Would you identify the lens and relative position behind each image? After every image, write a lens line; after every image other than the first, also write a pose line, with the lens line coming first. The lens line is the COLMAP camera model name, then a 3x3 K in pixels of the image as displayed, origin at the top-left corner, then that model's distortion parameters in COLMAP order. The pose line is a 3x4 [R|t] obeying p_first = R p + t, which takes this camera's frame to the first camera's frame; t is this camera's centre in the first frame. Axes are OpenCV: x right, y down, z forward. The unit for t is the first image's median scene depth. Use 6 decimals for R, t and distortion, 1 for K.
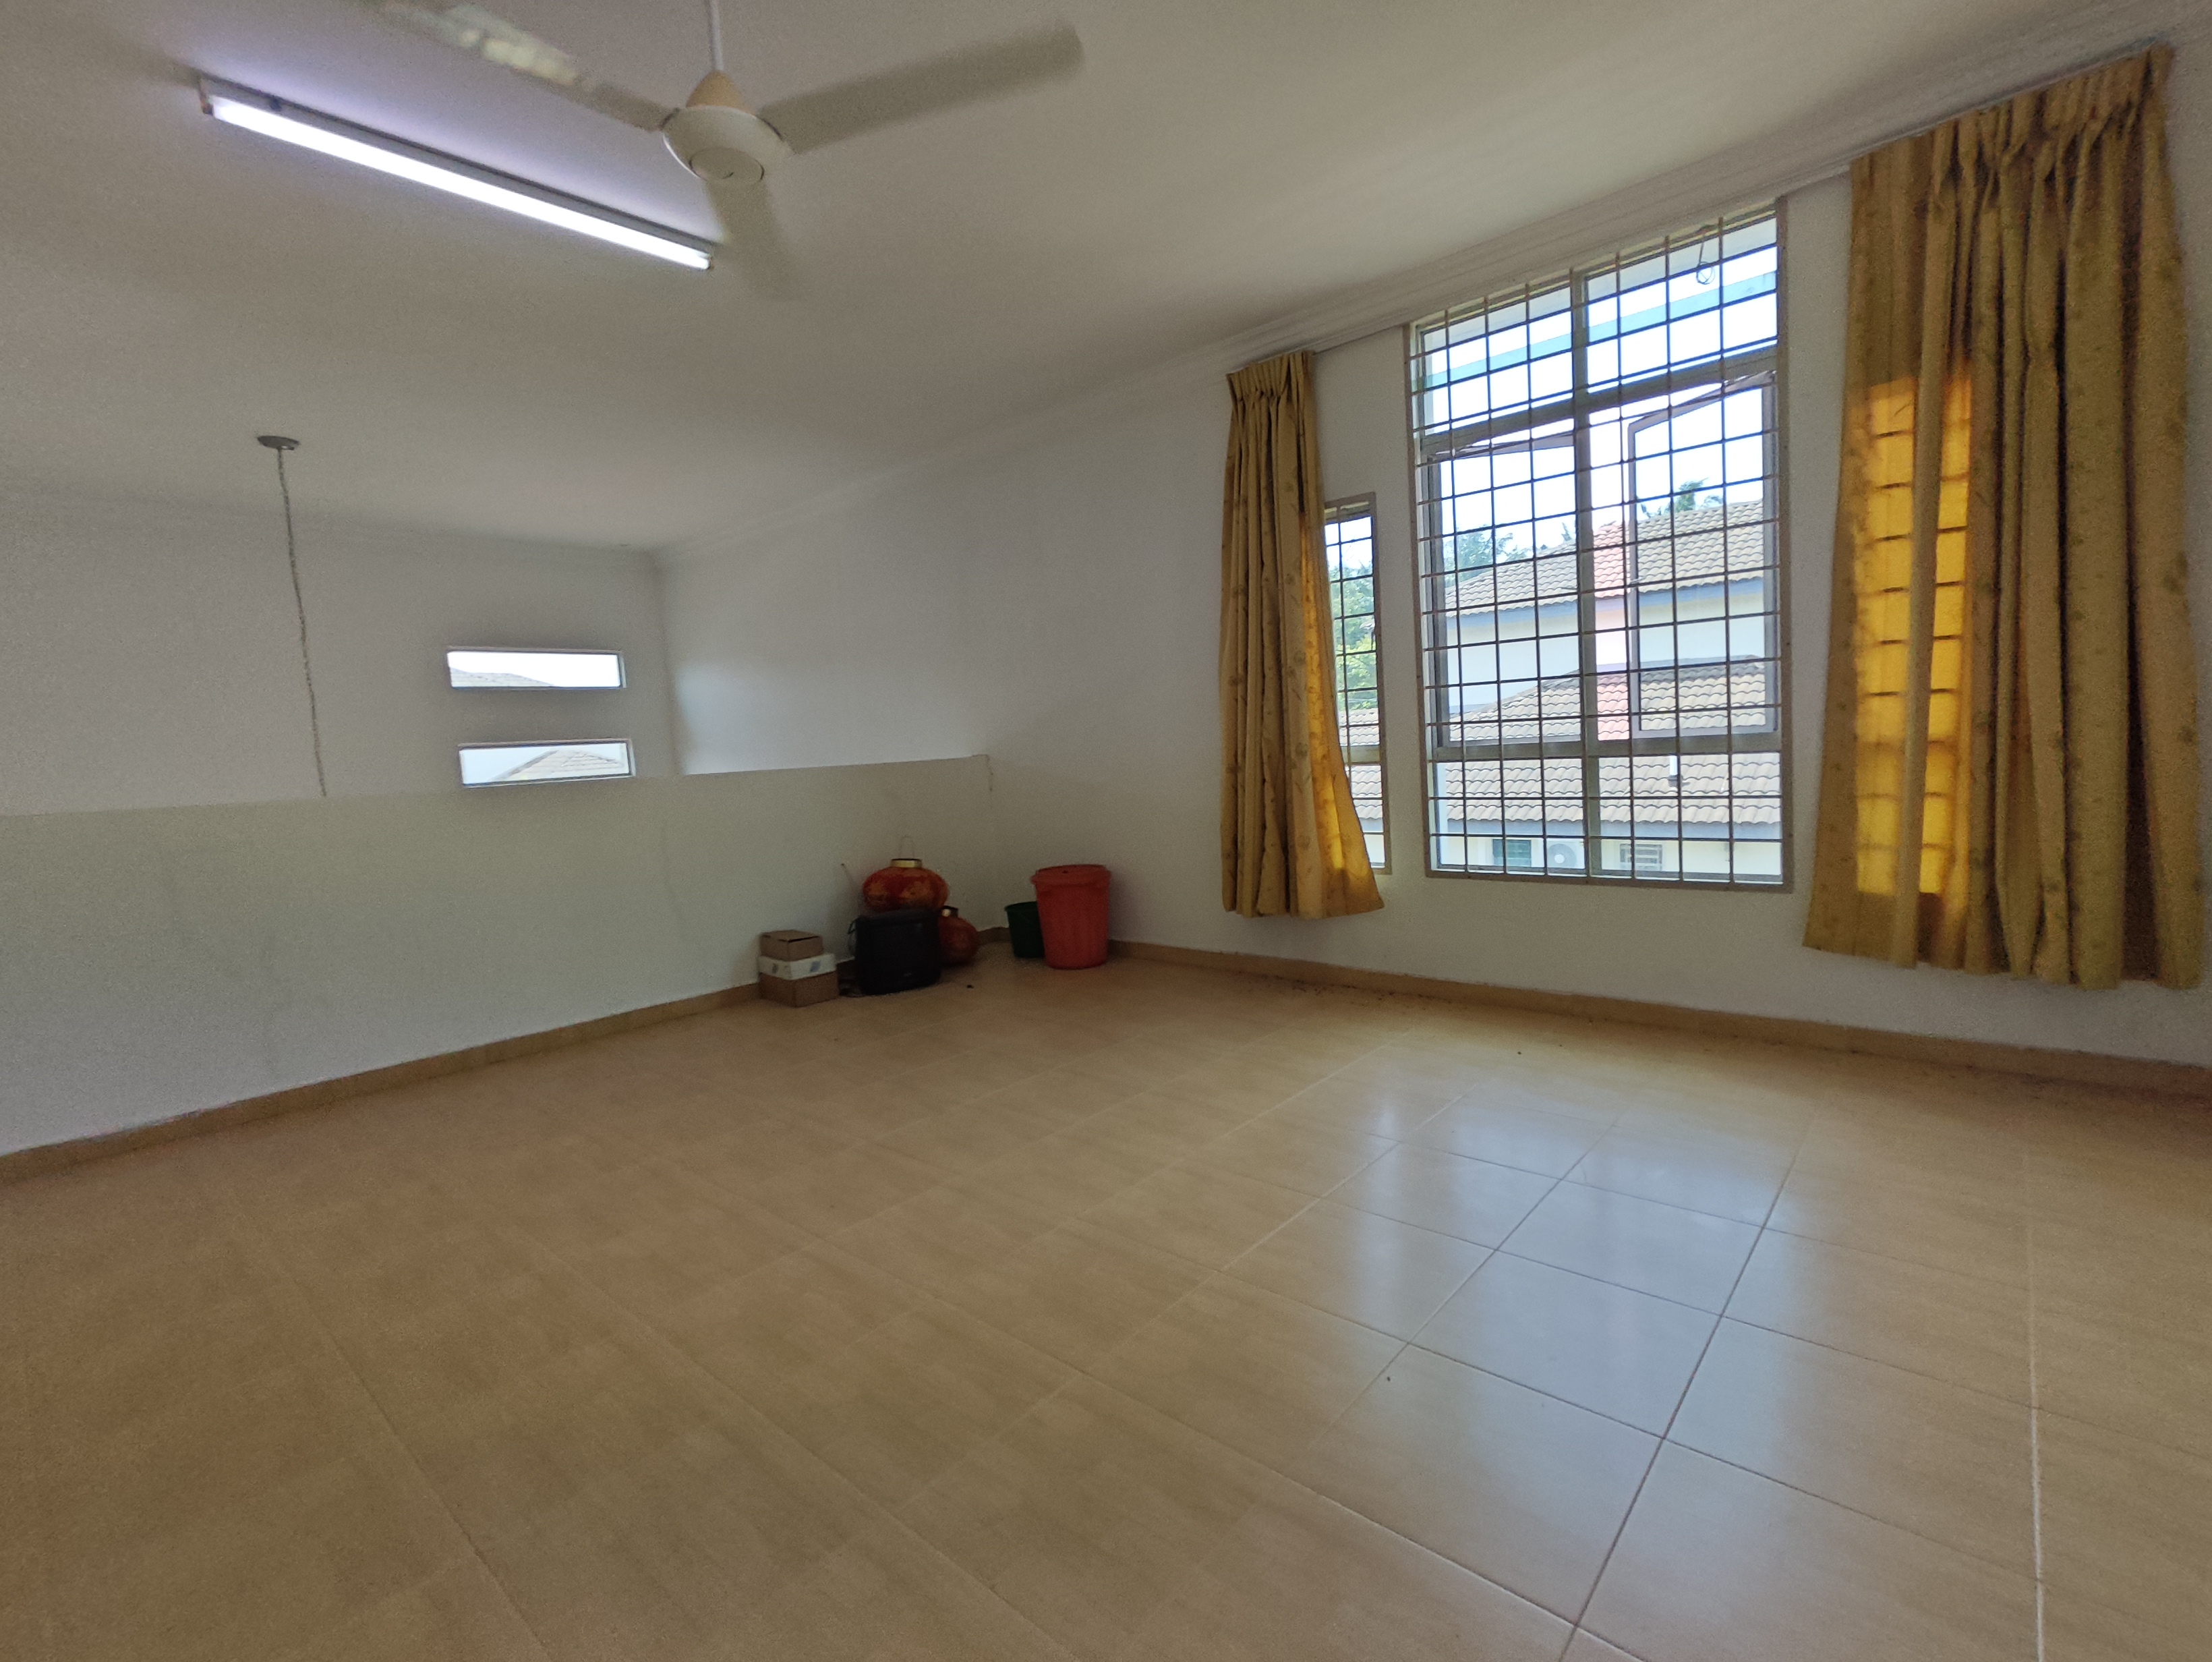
lens RADIAL K [[1010.8, 0, 1107.0], [0, 1010.8, 845.9], [0, 0, 1]] dist [0.009707, 0.001373]
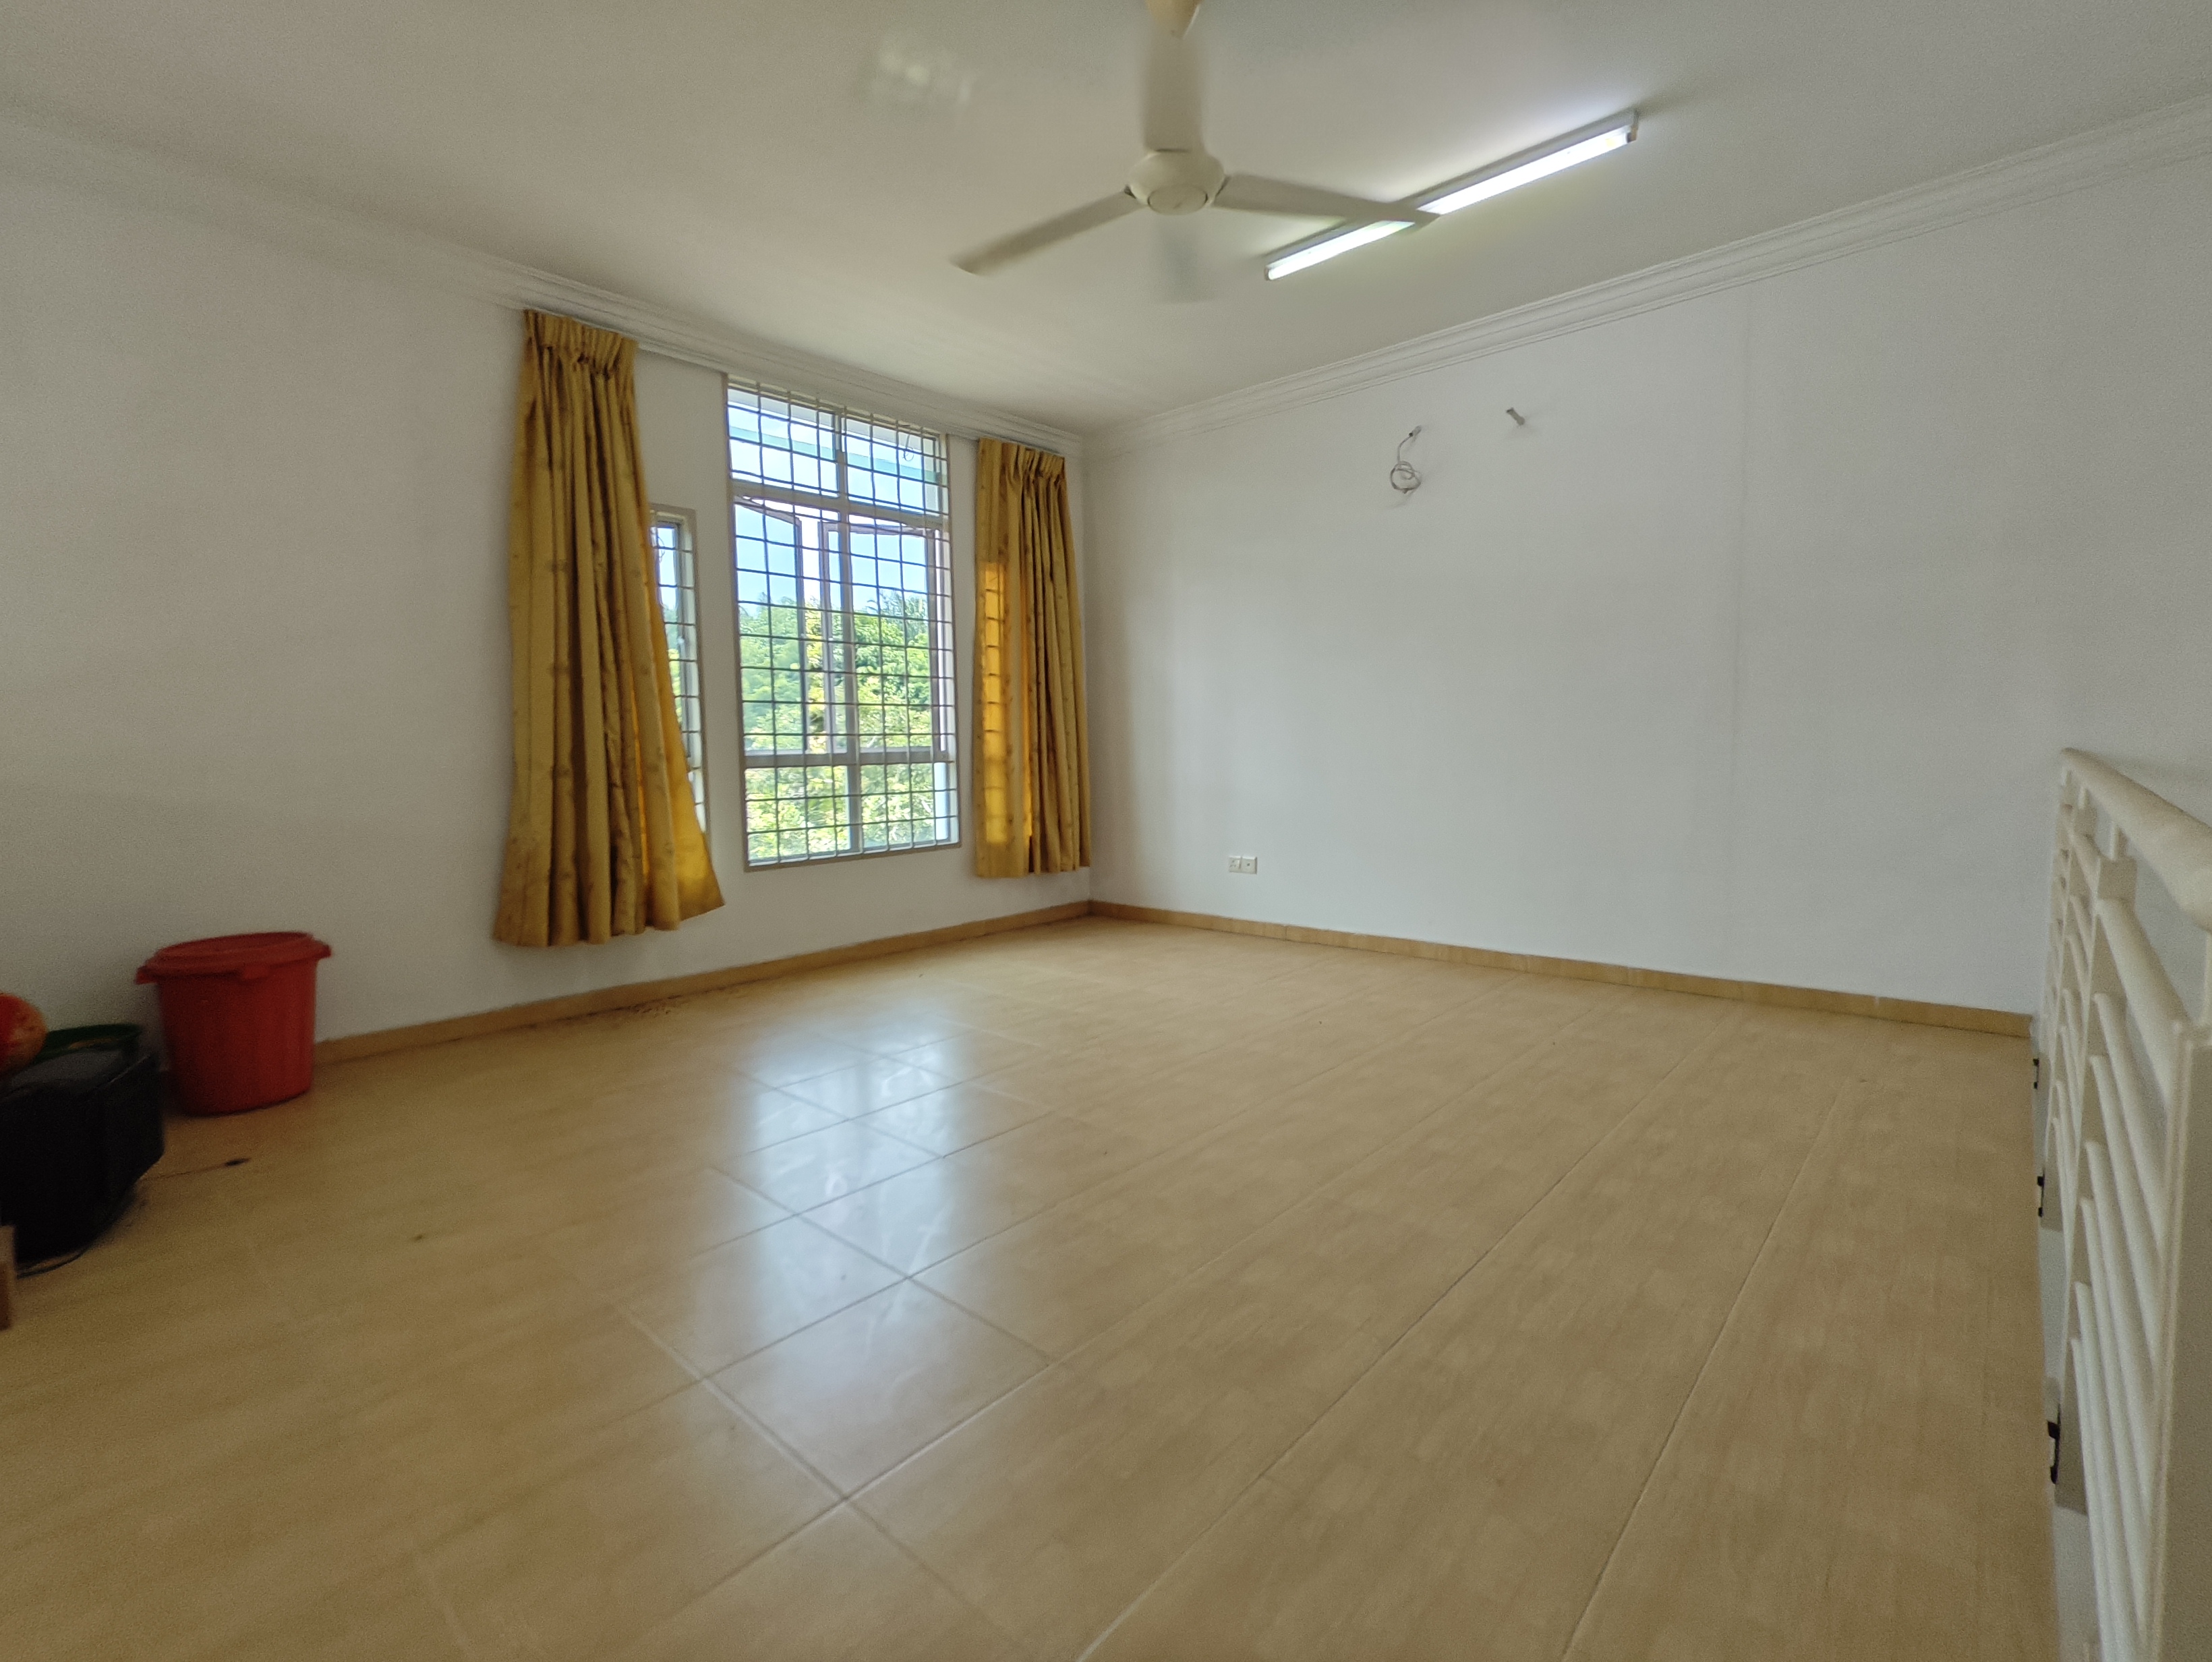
lens RADIAL K [[1010.8, 0, 1114.5], [0, 1010.8, 828.4], [0, 0, 1]] dist [0.009707, 0.001373]
pose [[0.015886, -0.041560, 0.999010, -0.896816], [0.101805, 0.994011, 0.039733, -0.023041], [-0.994677, 0.101073, 0.020022, 0.657175]]
